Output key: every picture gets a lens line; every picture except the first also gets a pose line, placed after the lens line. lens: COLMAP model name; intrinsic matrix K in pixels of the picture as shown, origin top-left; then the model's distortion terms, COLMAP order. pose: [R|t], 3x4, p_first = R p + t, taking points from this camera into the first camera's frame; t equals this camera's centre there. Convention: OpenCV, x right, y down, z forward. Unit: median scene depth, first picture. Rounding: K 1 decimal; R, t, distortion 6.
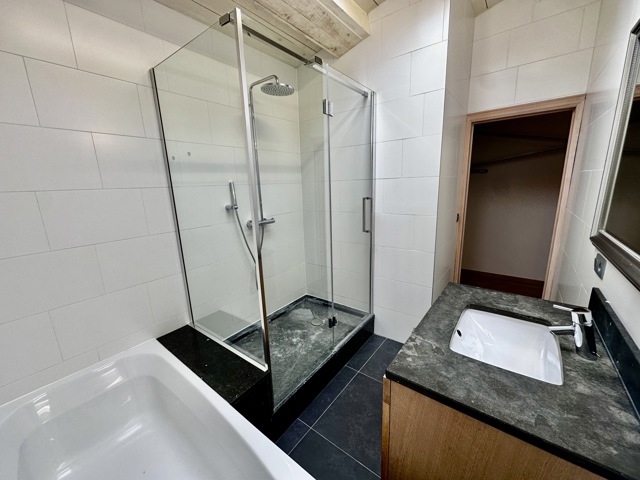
lens RADIAL K [[255.5, 0, 319.3], [0, 255.5, 240.6], [0, 0, 1]] dist [-0.004952, 0.000500]
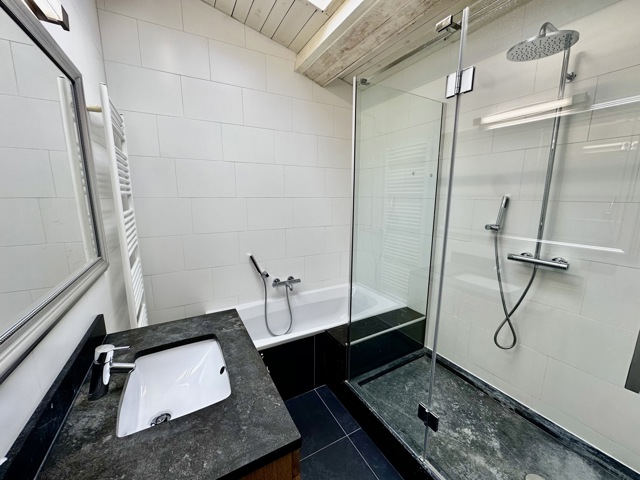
lens RADIAL K [[255.5, 0, 319.3], [0, 255.5, 240.6], [0, 0, 1]] dist [-0.004952, 0.000500]
pose [[-0.396641, 0.195043, -0.897014, 0.600490], [-0.188288, 0.939105, 0.287453, -0.217125], [0.898456, 0.282913, -0.335763, 0.780568]]
